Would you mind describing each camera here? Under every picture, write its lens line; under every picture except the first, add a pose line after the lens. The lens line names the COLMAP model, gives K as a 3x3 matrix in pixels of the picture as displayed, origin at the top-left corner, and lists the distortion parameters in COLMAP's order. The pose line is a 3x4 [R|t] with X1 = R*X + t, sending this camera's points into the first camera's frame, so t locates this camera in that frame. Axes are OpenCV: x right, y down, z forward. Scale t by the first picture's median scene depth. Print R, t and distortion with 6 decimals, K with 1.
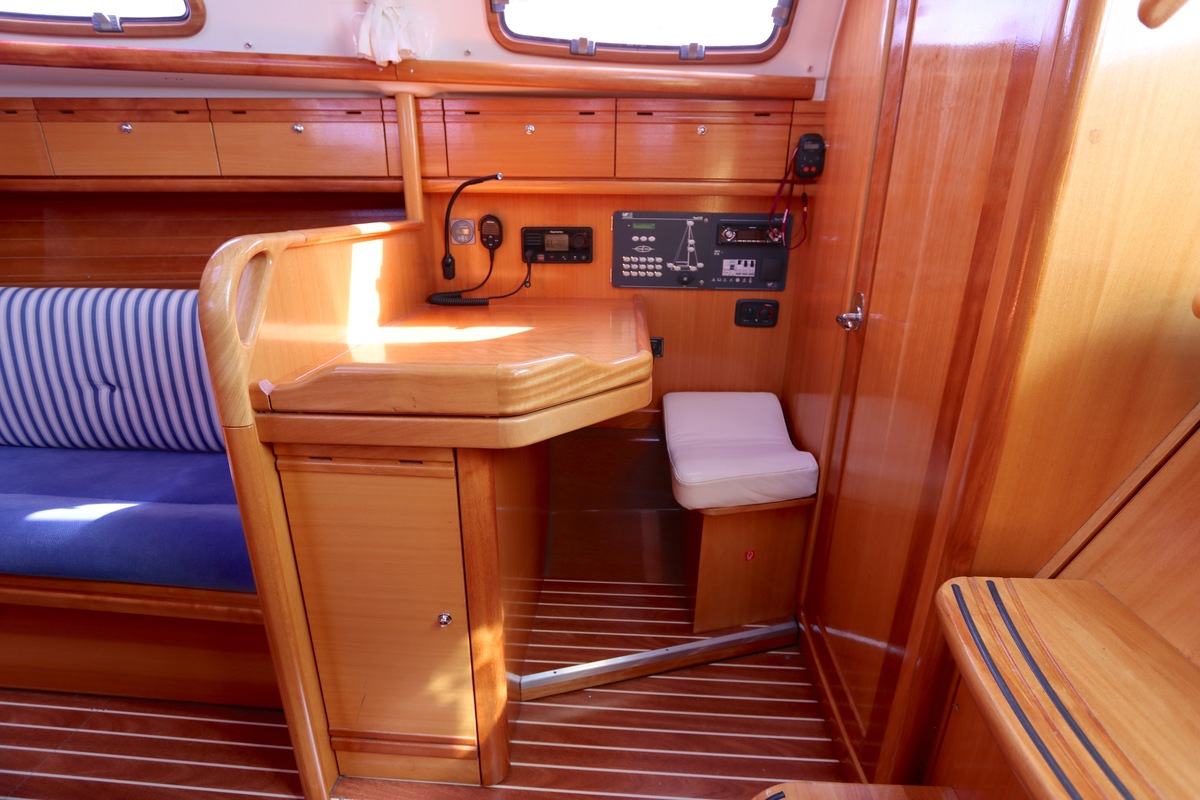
lens RADIAL K [[565.6, 0, 596.3], [0, 565.6, 388.0], [0, 0, 1]] dist [-0.023565, 0.004296]
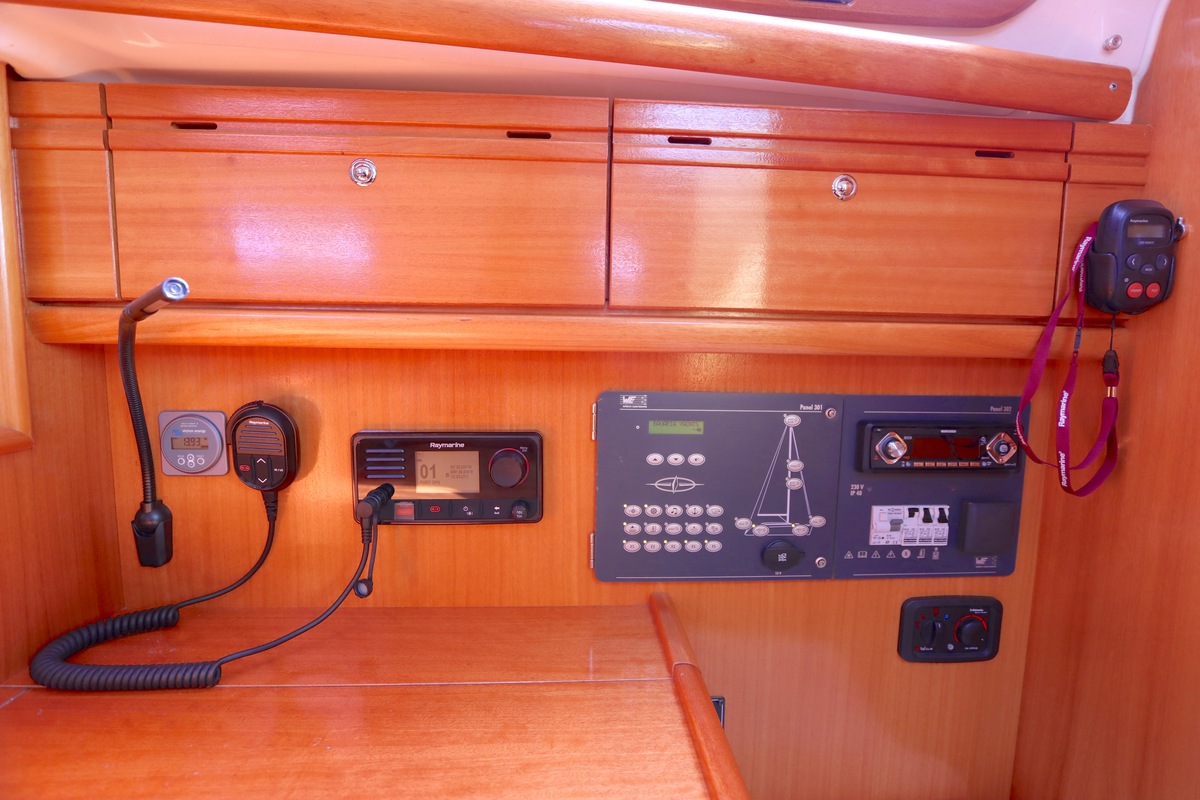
lens RADIAL K [[560.0, 0, 600.0], [0, 560.0, 400.0], [0, 0, 1]] dist [-0.025419, 0.000428]
pose [[0.992424, -0.008114, 0.122592, -0.014527], [0.034062, 0.976874, -0.211088, -0.223691], [-0.118044, 0.213664, 0.969749, 0.621220]]
